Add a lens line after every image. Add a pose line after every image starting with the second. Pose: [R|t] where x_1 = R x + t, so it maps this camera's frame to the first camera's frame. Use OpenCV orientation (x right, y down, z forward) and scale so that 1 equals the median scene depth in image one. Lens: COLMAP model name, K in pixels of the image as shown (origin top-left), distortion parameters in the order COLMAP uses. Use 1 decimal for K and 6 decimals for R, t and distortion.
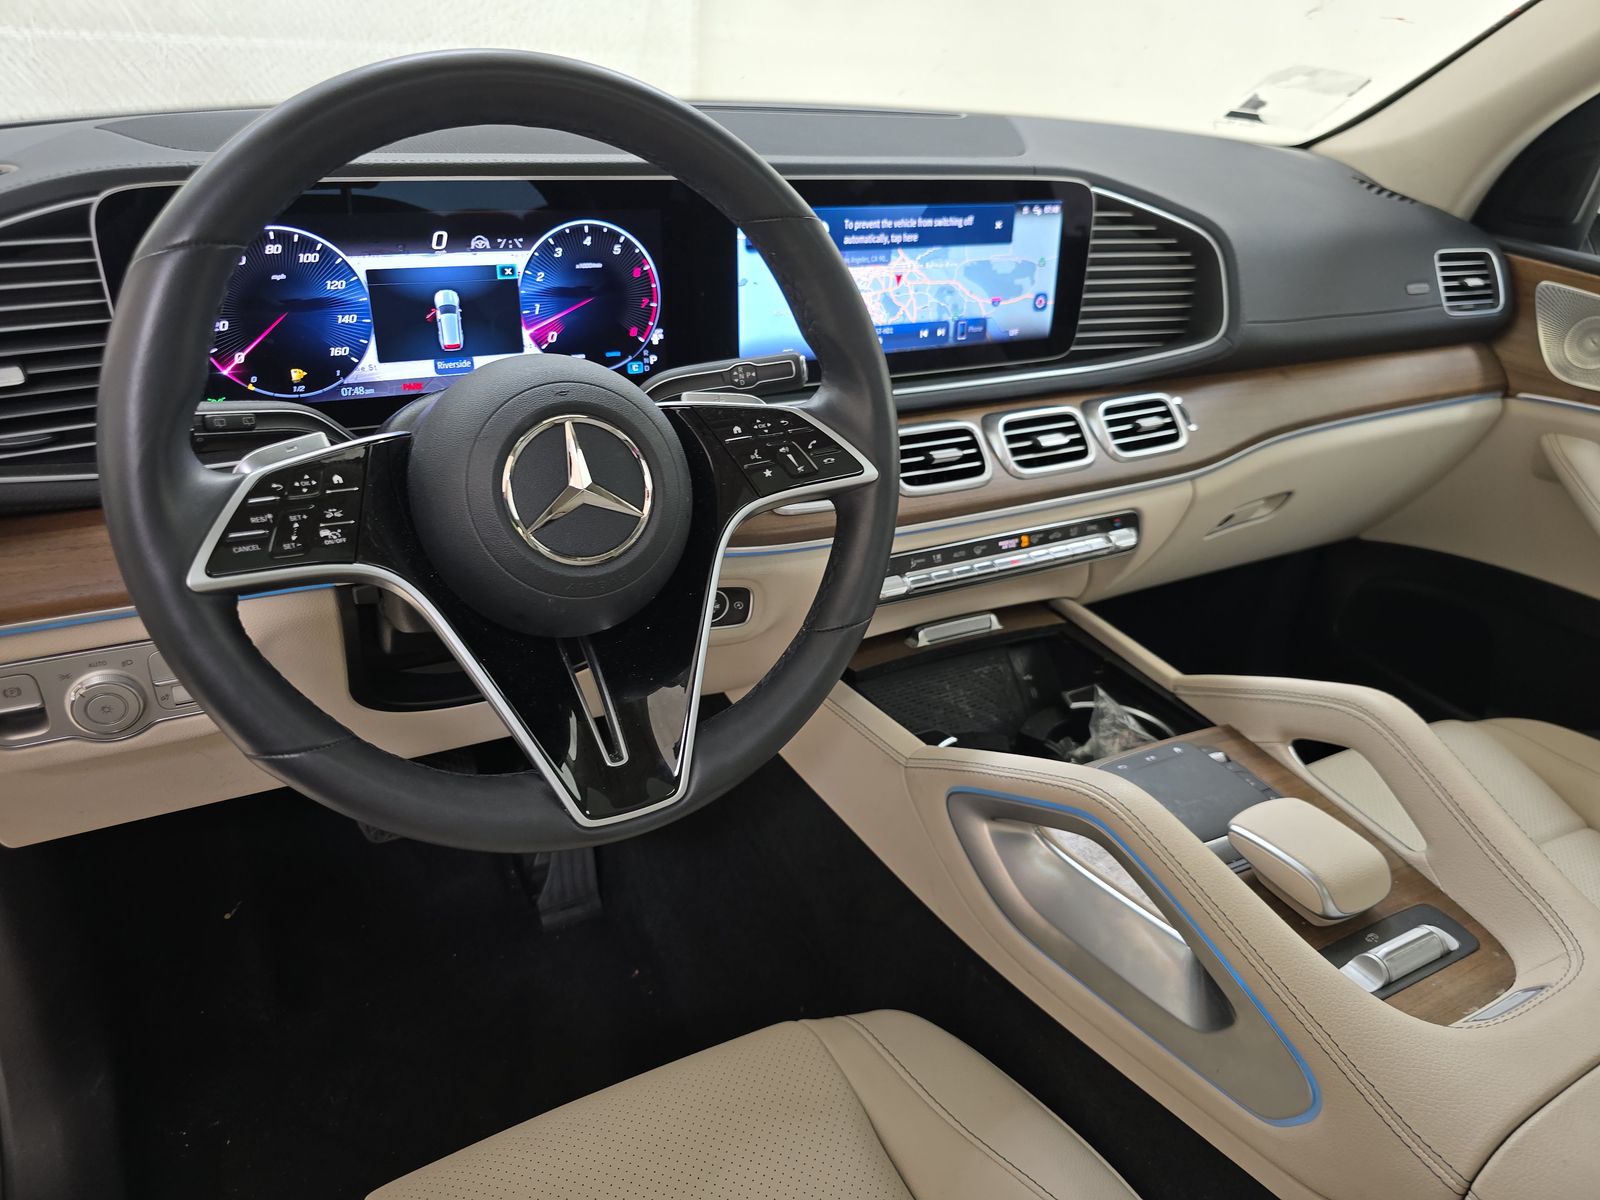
lens RADIAL K [[1145.4, 0, 810.6], [0, 1145.4, 601.0], [0, 0, 1]] dist [0.055677, -0.054972]
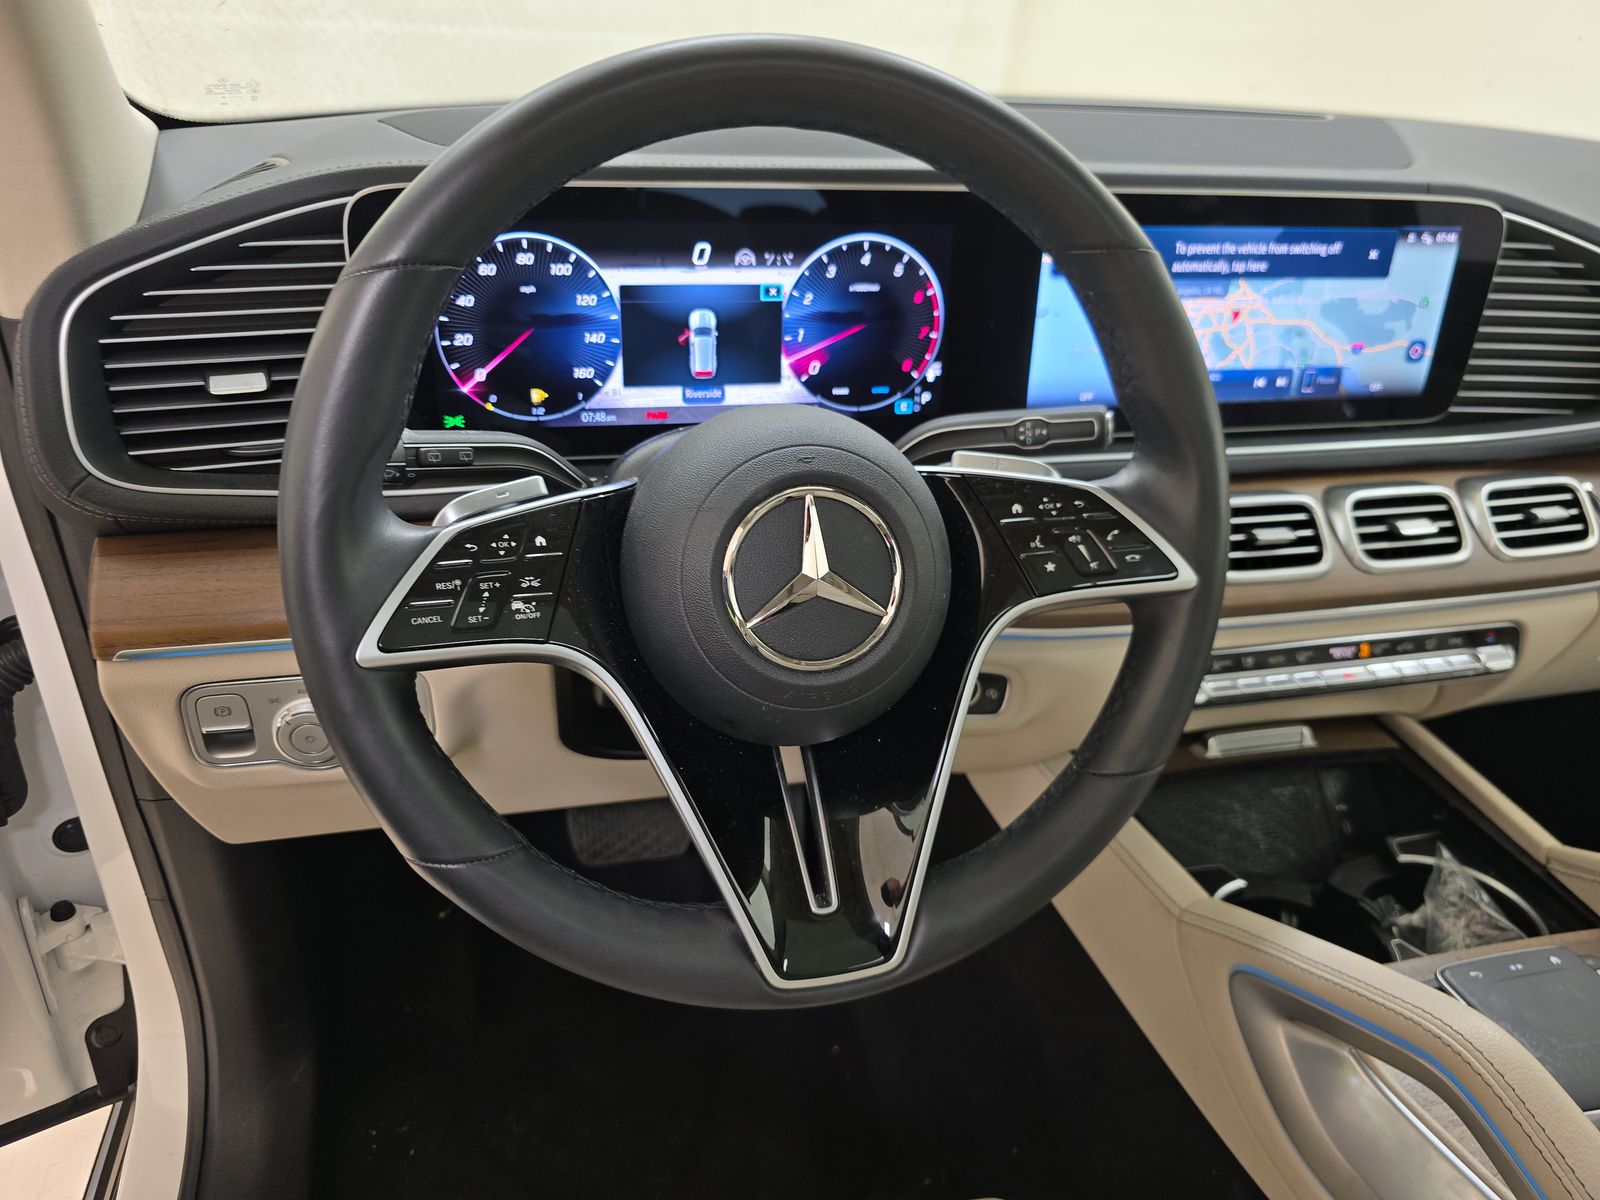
lens RADIAL K [[1141.3, 0, 798.5], [0, 1141.3, 602.0], [0, 0, 1]] dist [0.059357, -0.084807]
pose [[0.968000, 0.110592, -0.225269, -0.020216], [-0.109135, 0.993846, 0.018950, -0.067228], [0.225978, 0.006241, 0.974112, 0.150837]]
